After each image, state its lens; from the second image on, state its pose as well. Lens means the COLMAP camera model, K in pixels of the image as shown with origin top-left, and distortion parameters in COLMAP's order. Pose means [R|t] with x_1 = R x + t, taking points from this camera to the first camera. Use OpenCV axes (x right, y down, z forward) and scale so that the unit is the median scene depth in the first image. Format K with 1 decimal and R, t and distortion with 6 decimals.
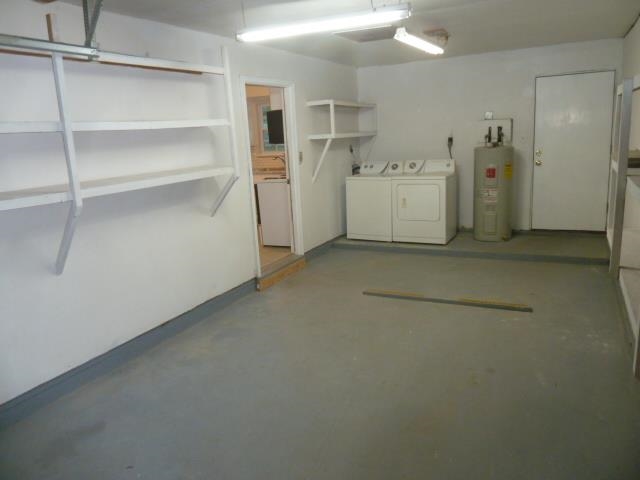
lens RADIAL K [[476.7, 0, 323.5], [0, 476.7, 236.0], [0, 0, 1]] dist [-0.032461, -0.001597]
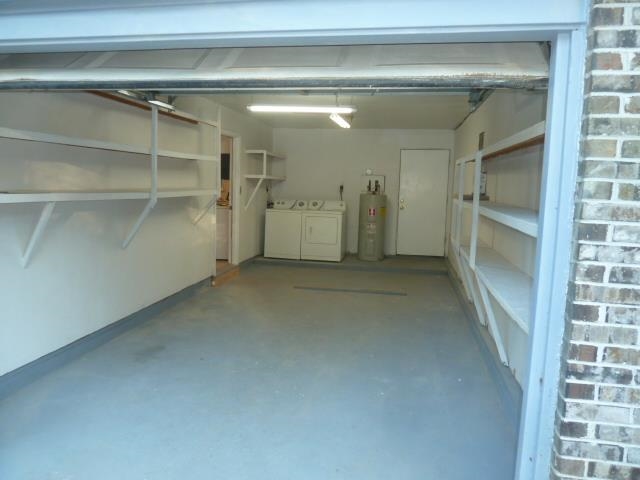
lens RADIAL K [[476.7, 0, 323.5], [0, 476.7, 236.0], [0, 0, 1]] dist [-0.032461, -0.001597]
pose [[0.951566, 0.049983, 0.303355, -0.204968], [-0.017646, 0.993949, -0.108419, 0.091878], [-0.306938, 0.097815, 0.946690, -0.284352]]
